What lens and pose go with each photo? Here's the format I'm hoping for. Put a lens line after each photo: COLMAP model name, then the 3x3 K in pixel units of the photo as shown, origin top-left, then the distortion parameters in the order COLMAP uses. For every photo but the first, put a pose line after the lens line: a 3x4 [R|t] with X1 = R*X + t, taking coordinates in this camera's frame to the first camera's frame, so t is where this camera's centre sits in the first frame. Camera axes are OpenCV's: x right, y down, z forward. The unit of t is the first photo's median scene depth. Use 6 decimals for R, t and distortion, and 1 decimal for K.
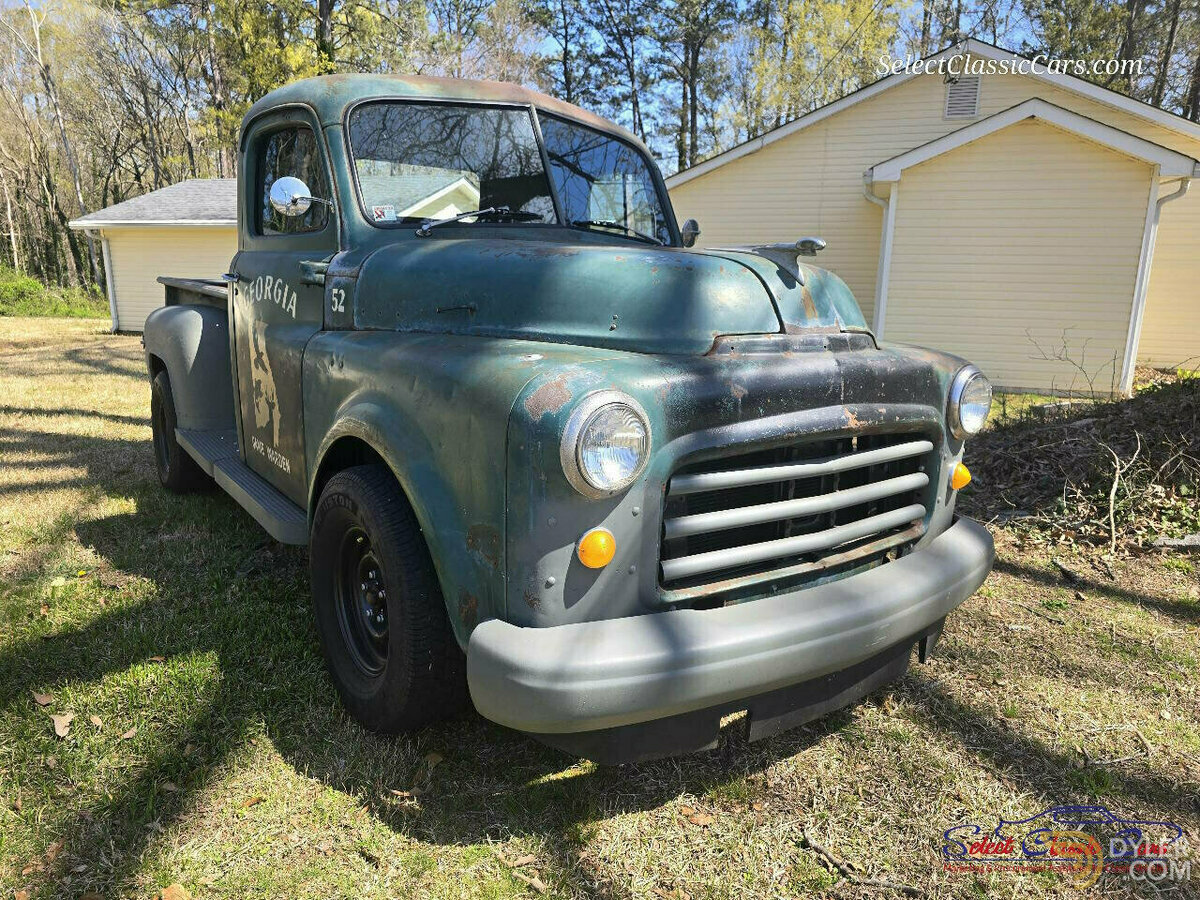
lens RADIAL K [[822.9, 0, 600.0], [0, 822.9, 450.0], [0, 0, 1]] dist [0.058762, -0.053143]
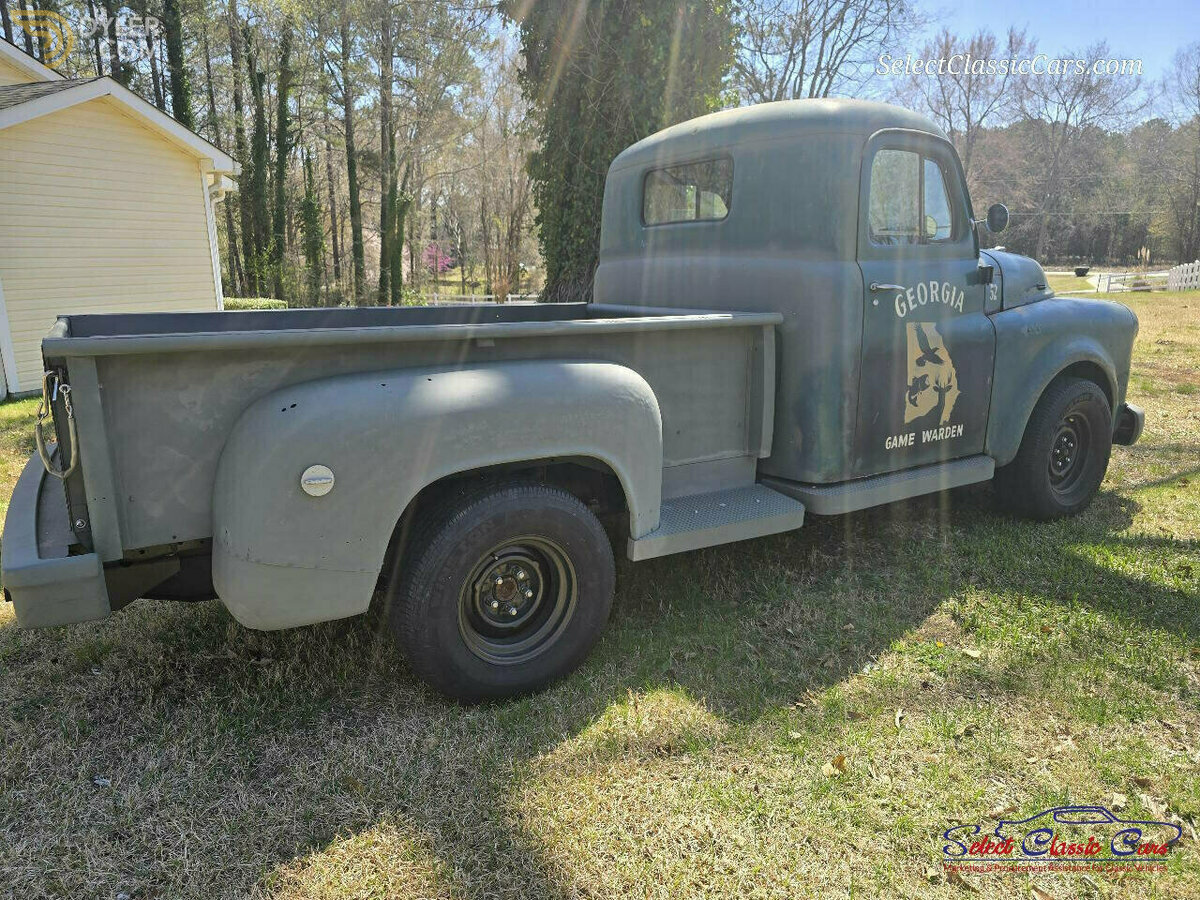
lens RADIAL K [[819.1, 0, 598.5], [0, 819.1, 442.2], [0, 0, 1]] dist [0.064477, -0.054362]
pose [[0.075524, -0.245045, 0.966566, -1.027536], [0.221740, 0.949190, 0.223314, -0.229634], [-0.972177, 0.197461, 0.126023, 0.868290]]
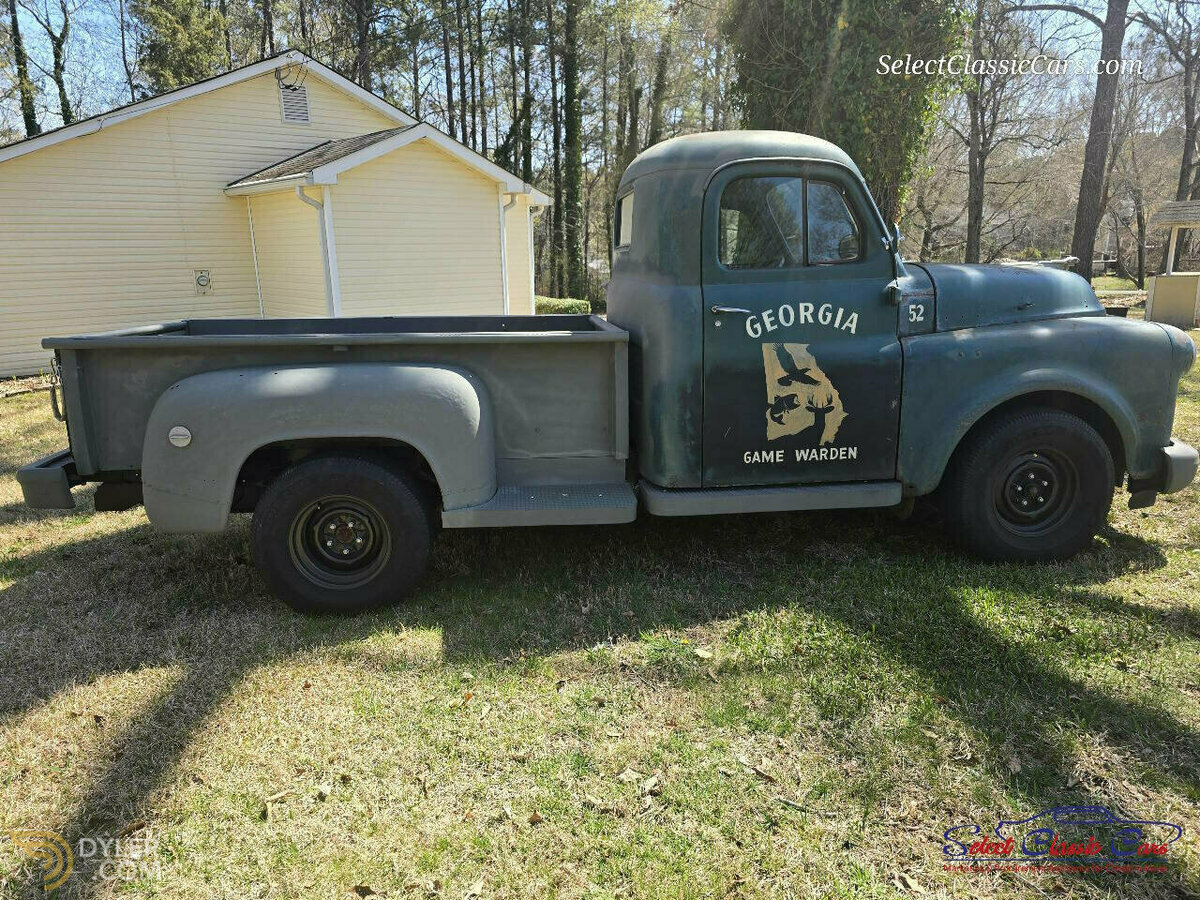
lens RADIAL K [[826.1, 0, 595.3], [0, 826.1, 437.9], [0, 0, 1]] dist [0.094343, -0.116762]
pose [[0.506023, -0.217883, 0.834547, -1.009912], [0.216590, 0.968664, 0.121570, -0.149267], [-0.834883, 0.119237, 0.537357, 0.410283]]
